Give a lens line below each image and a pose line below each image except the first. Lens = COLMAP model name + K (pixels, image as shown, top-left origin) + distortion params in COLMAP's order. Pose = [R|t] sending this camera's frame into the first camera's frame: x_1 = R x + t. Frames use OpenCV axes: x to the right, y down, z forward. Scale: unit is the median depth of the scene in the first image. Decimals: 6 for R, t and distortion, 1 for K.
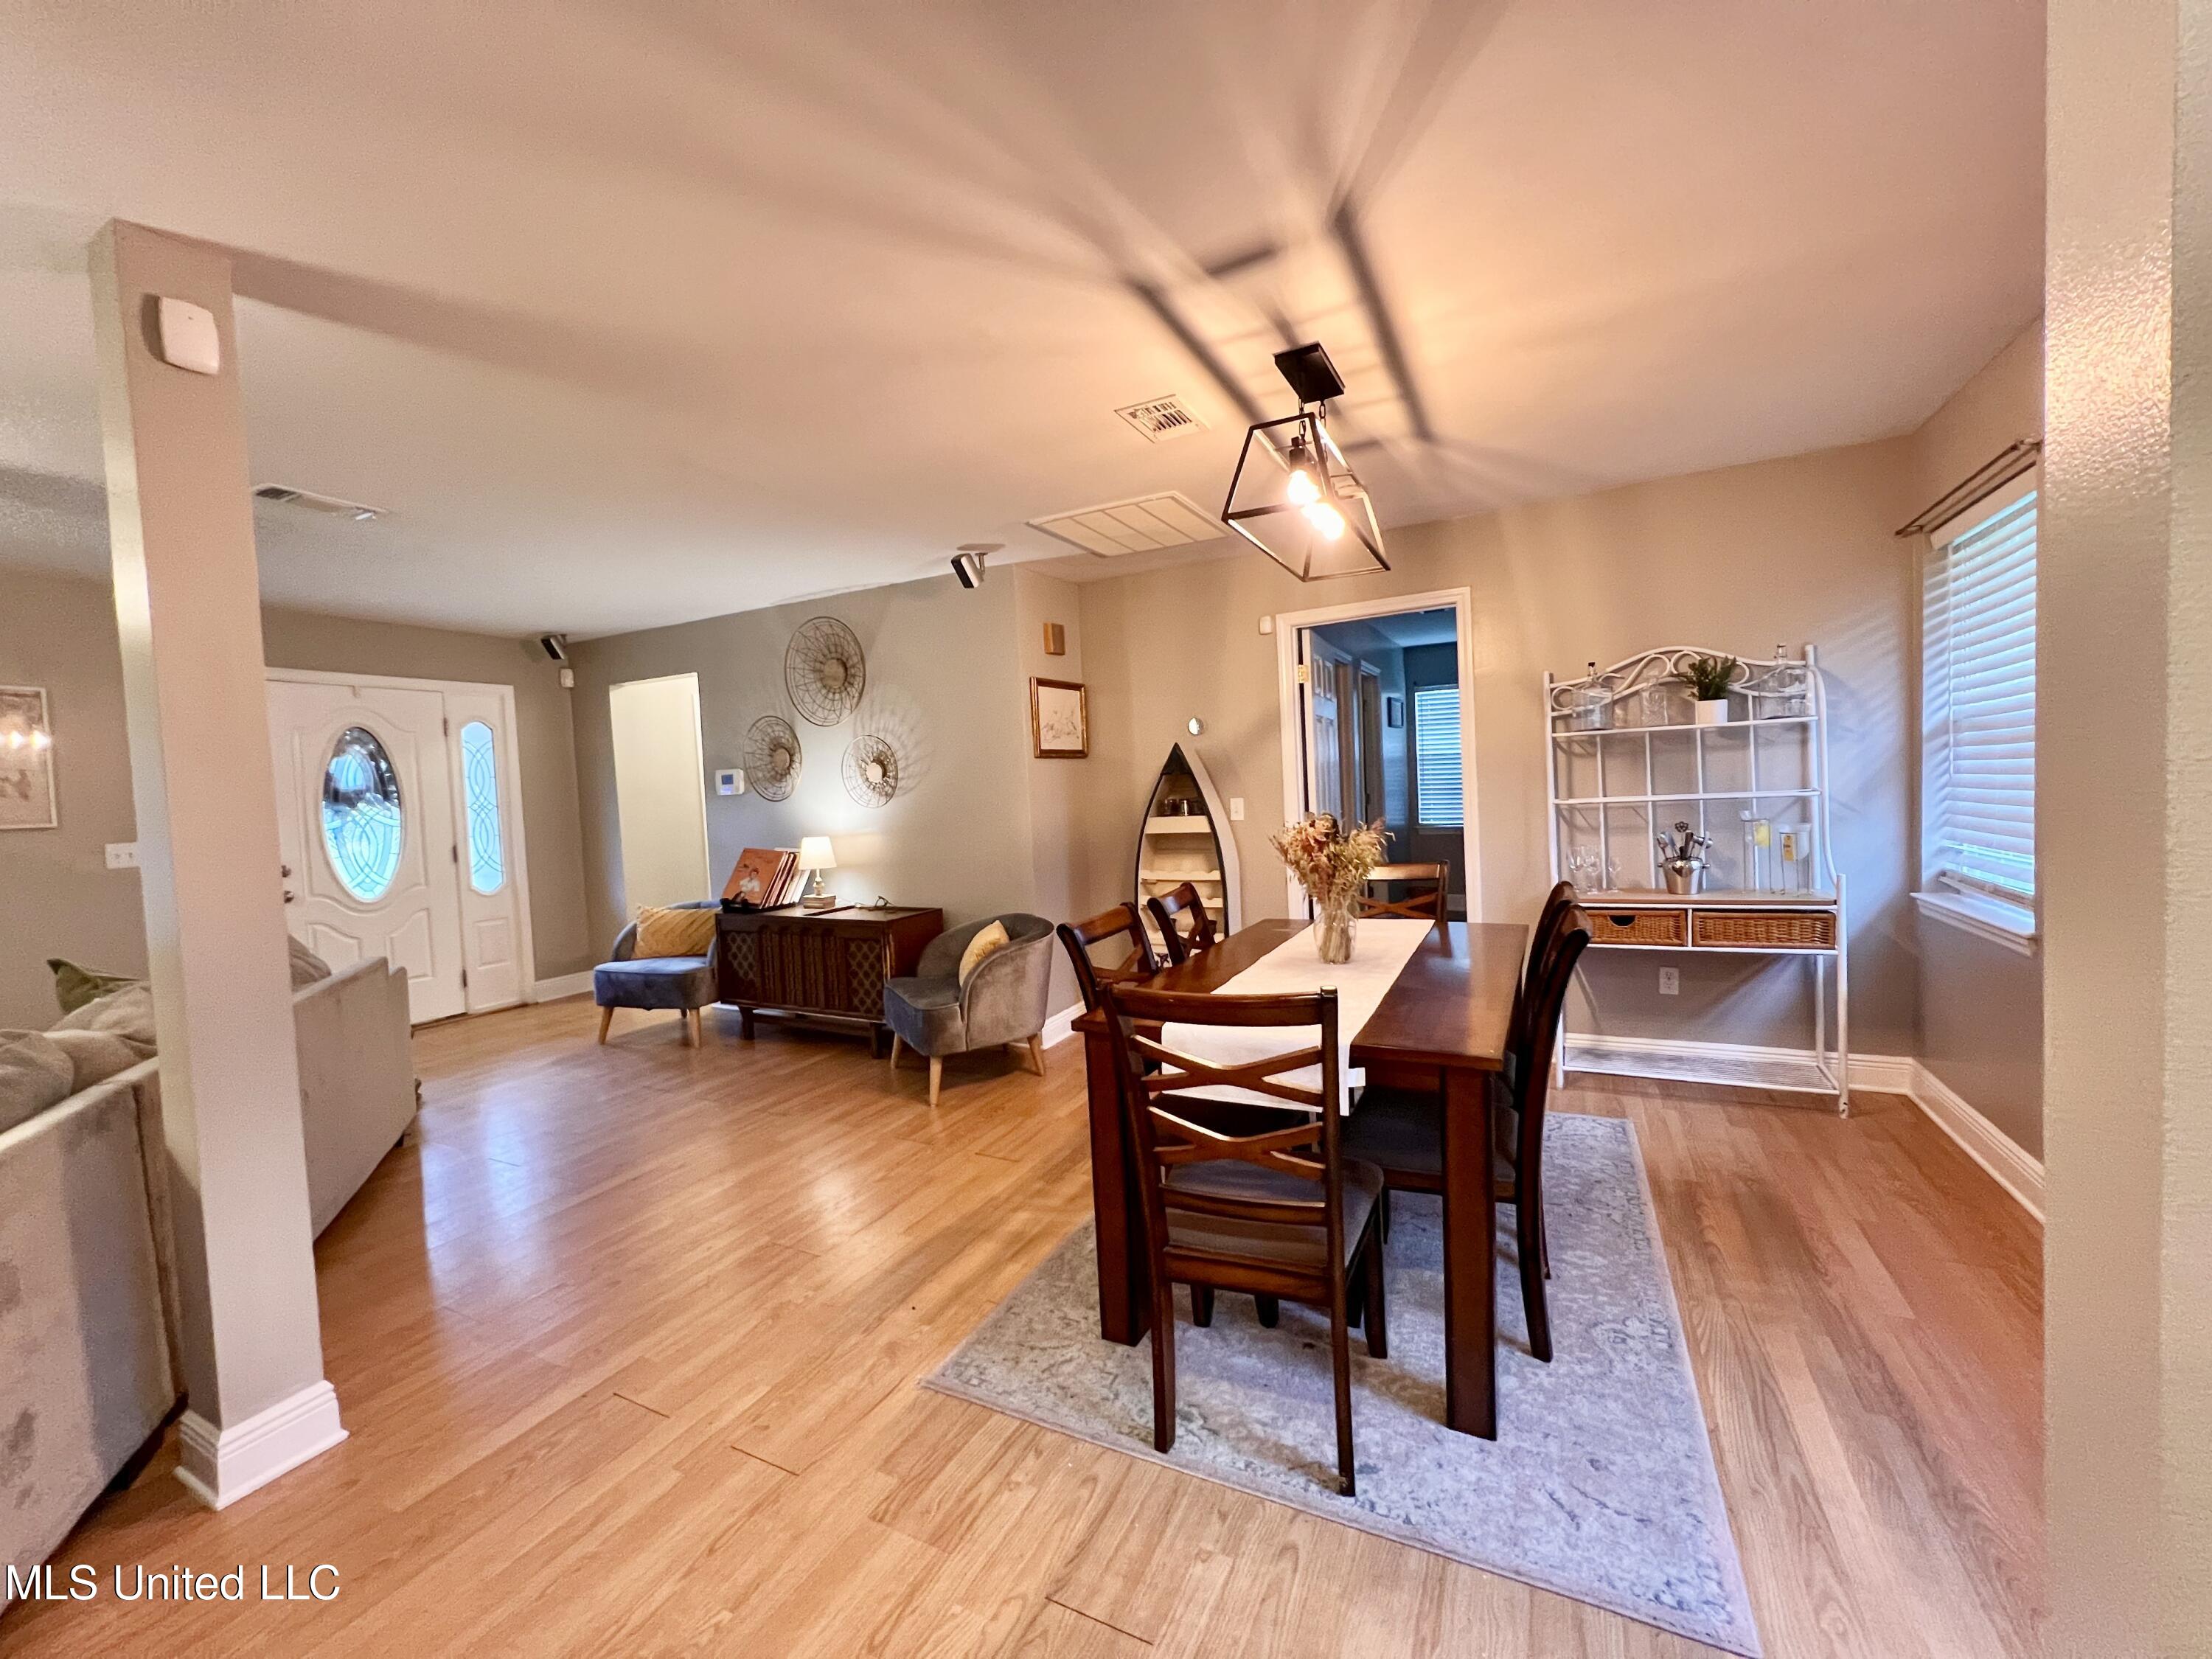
lens RADIAL K [[885.8, 0, 1101.7], [0, 885.8, 823.7], [0, 0, 1]] dist [-0.000843, 0.000038]
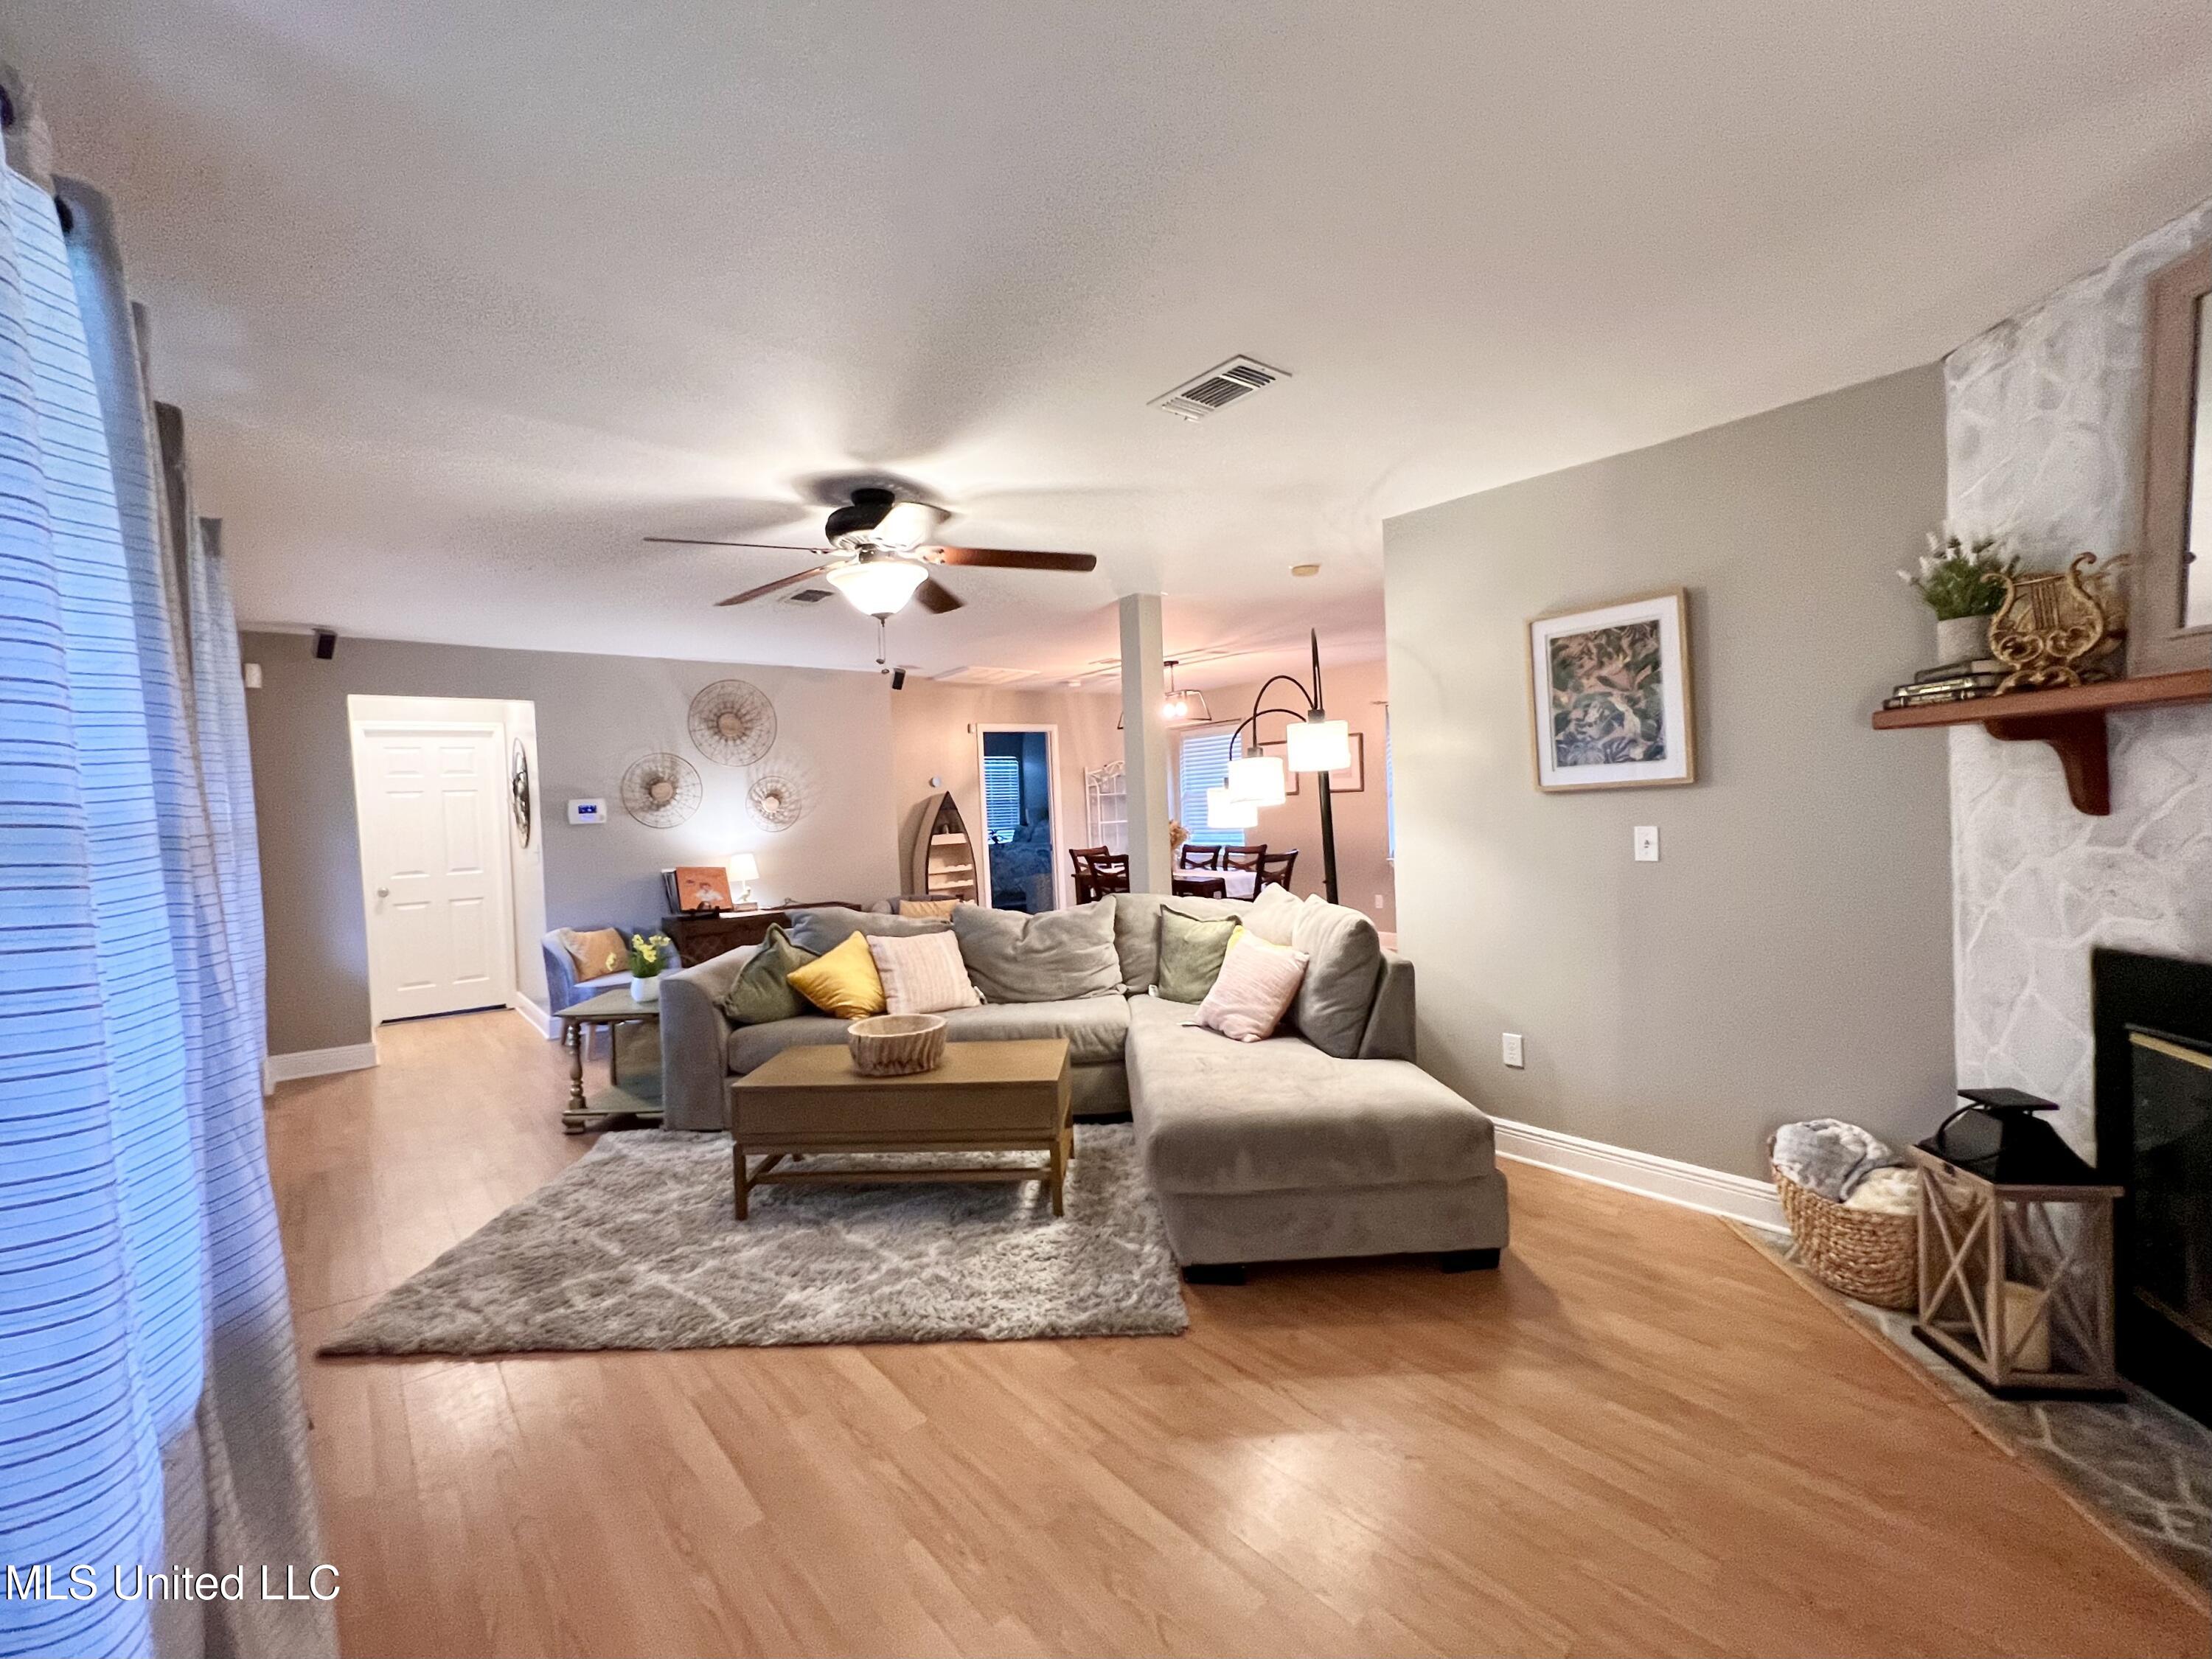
lens RADIAL K [[885.8, 0, 1125.8], [0, 885.8, 820.7], [0, 0, 1]] dist [-0.000843, 0.000038]
pose [[0.363646, 0.010899, 0.931474, -1.313640], [0.064312, 0.997252, -0.036775, 0.049030], [-0.929315, 0.073278, 0.361946, 0.036510]]
